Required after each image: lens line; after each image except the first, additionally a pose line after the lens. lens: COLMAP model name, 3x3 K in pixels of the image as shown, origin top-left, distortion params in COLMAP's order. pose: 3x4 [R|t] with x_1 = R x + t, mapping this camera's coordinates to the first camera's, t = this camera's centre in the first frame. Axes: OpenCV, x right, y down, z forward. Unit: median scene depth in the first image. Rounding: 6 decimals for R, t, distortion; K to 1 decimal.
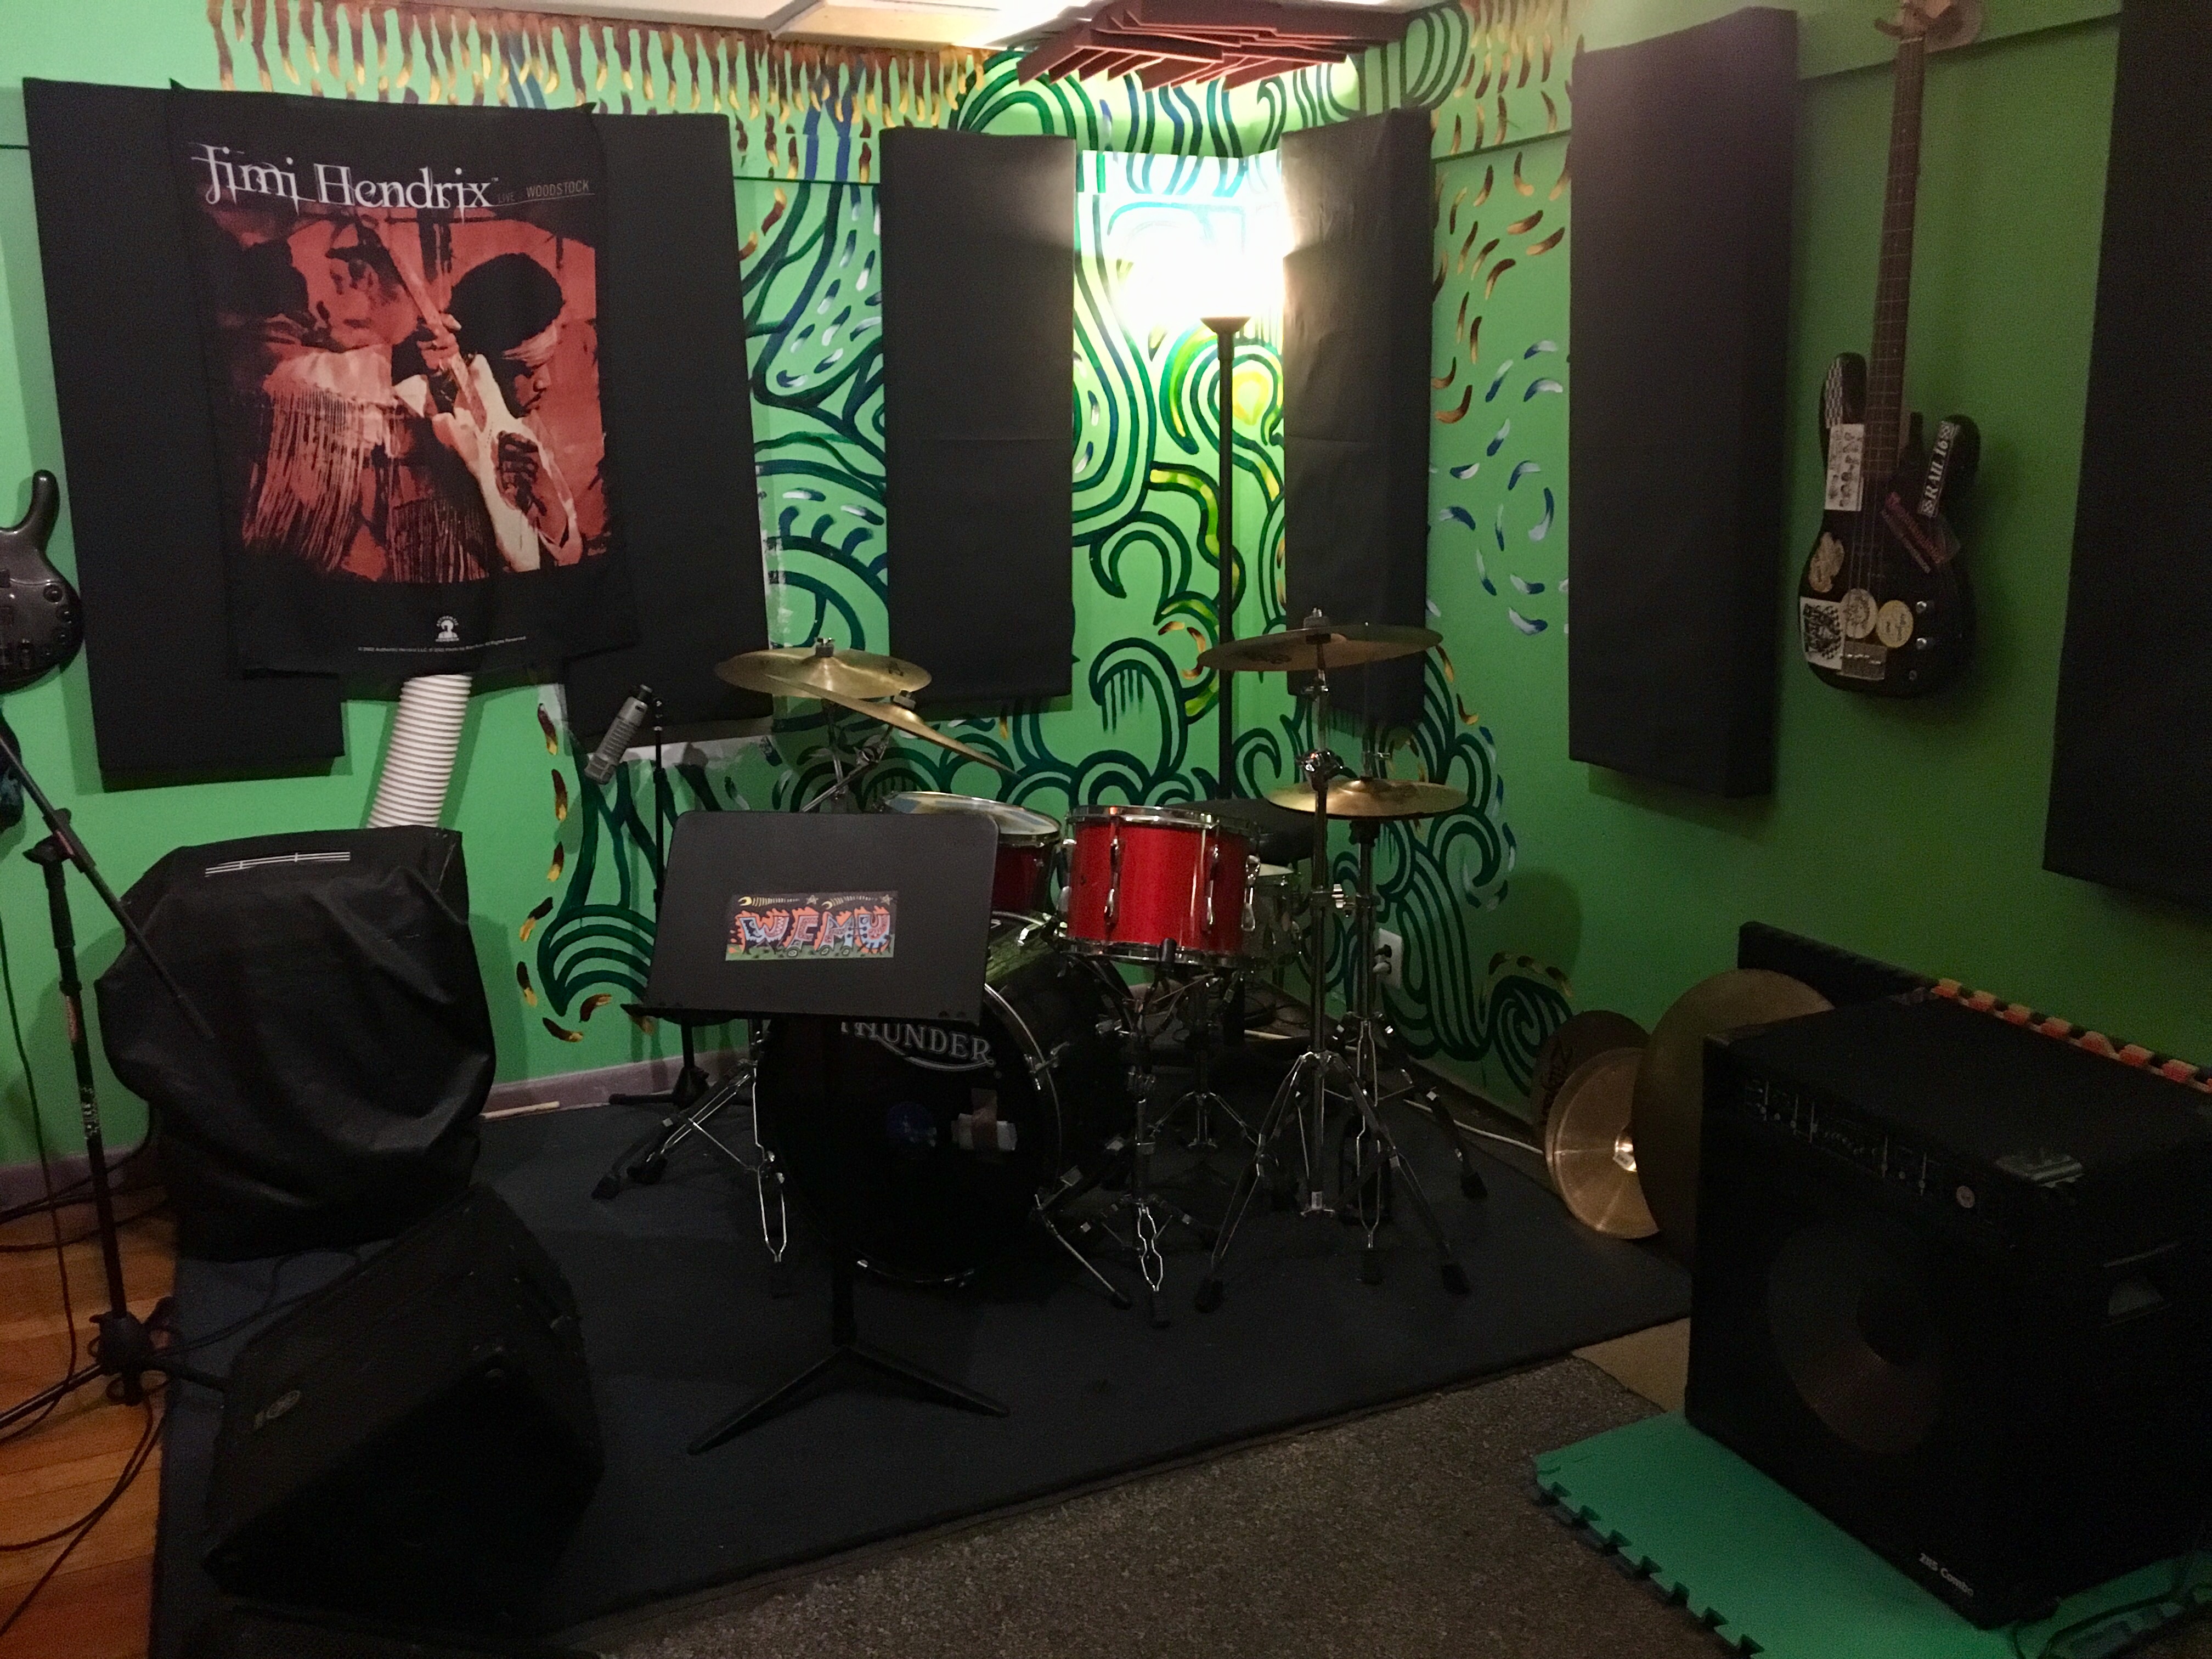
lens RADIAL K [[1884.1, 0, 1105.7], [0, 1884.1, 828.9], [0, 0, 1]] dist [0.101372, -0.135526]
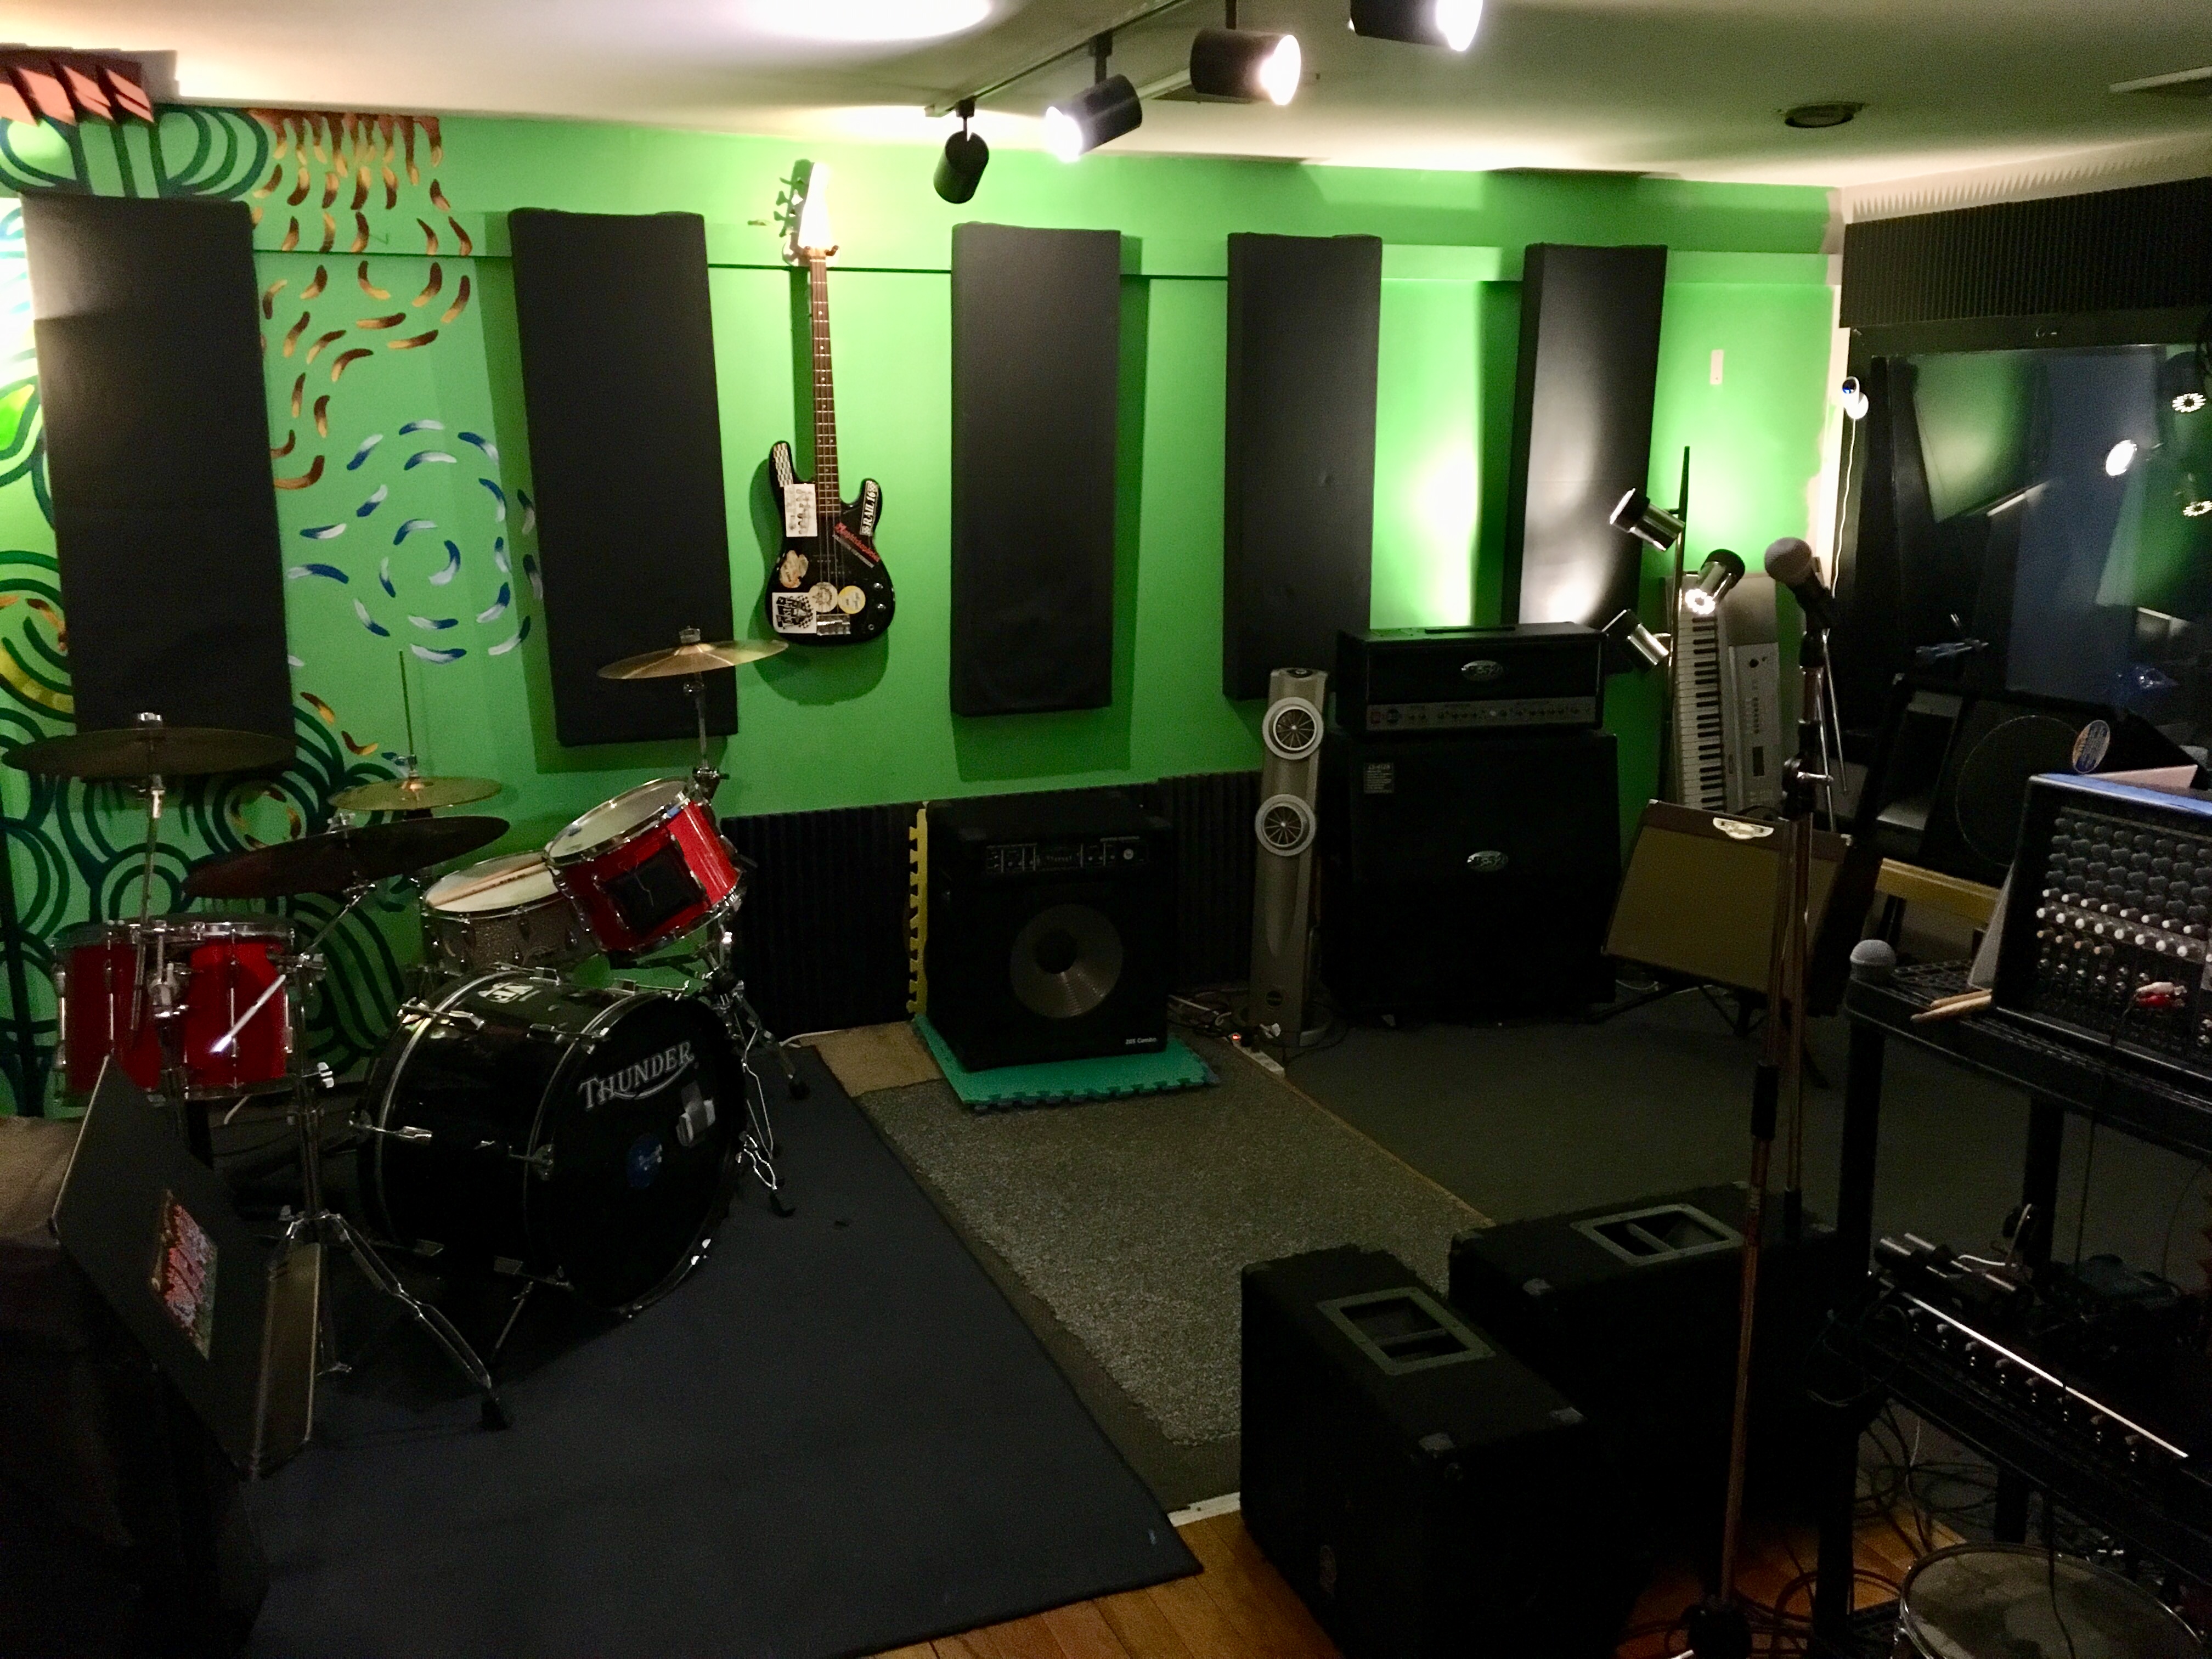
lens RADIAL K [[1884.1, 0, 1104.7], [0, 1884.1, 802.8], [0, 0, 1]] dist [0.101372, -0.135526]
pose [[0.046481, -0.196354, 0.979431, -0.885880], [0.221993, 0.958002, 0.181523, -0.133493], [-0.973940, 0.208989, 0.088118, 0.472217]]
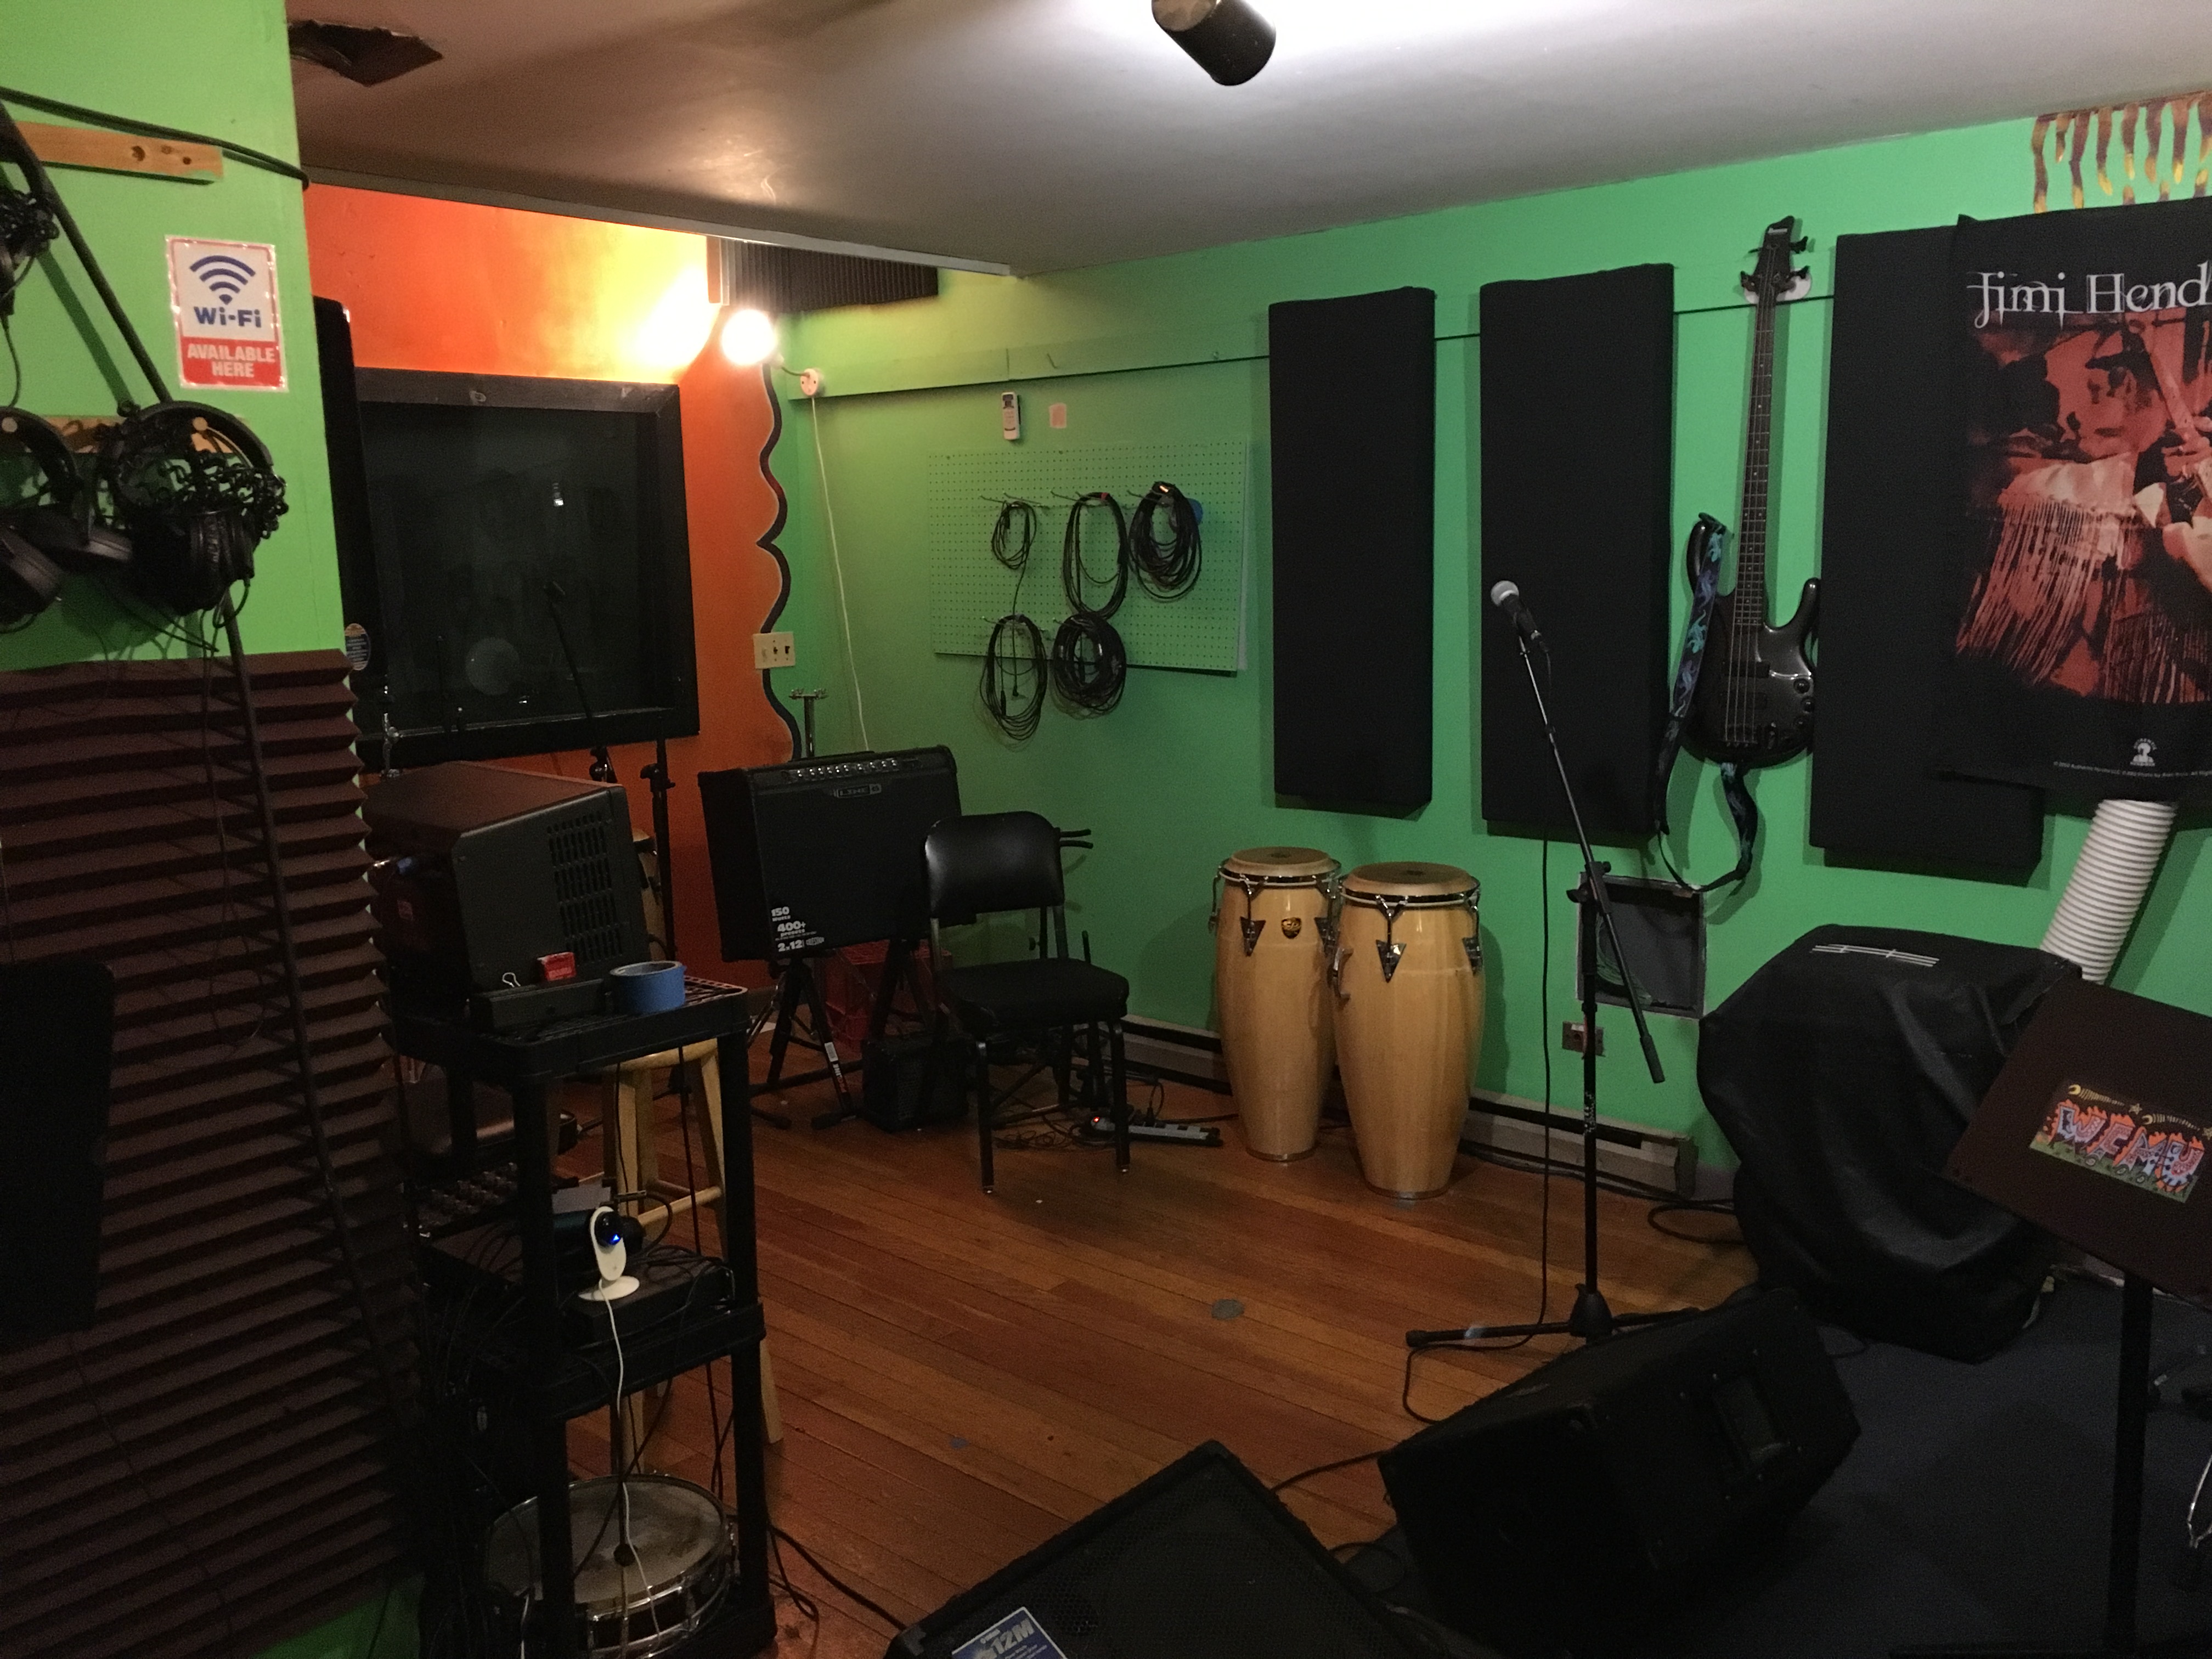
lens RADIAL K [[1884.1, 0, 1105.4], [0, 1884.1, 836.5], [0, 0, 1]] dist [0.101372, -0.135526]
pose [[0.387826, 0.146987, -0.909937, 0.293743], [-0.180004, 0.980273, 0.081629, -0.046961], [0.903985, 0.132134, 0.406634, 0.158365]]
